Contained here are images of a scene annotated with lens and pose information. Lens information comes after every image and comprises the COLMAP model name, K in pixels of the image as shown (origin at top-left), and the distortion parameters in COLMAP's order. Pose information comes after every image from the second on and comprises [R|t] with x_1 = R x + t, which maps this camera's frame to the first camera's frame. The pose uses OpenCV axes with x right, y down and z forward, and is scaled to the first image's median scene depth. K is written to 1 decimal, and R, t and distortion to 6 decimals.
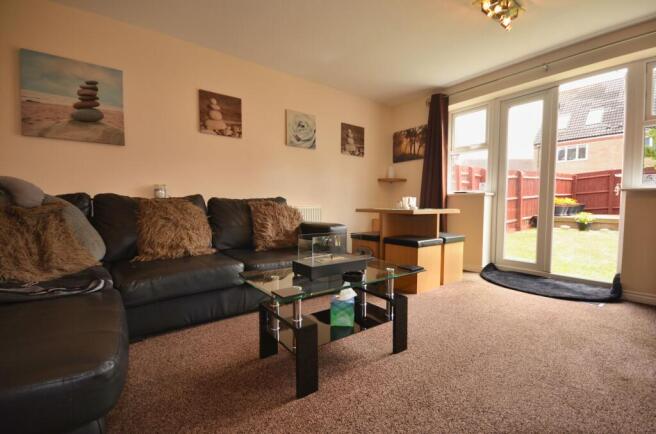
lens RADIAL K [[288.4, 0, 329.9], [0, 288.4, 217.0], [0, 0, 1]] dist [0.009624, -0.010692]
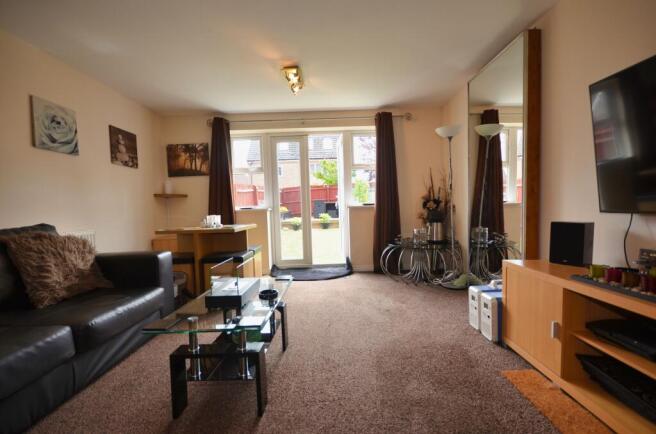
lens RADIAL K [[288.4, 0, 335.5], [0, 288.4, 213.7], [0, 0, 1]] dist [0.009624, -0.010692]
pose [[0.604217, -0.039253, 0.795853, -0.260387], [0.068729, 0.997631, -0.002975, -0.037662], [-0.793850, 0.056496, 0.605483, 0.023830]]
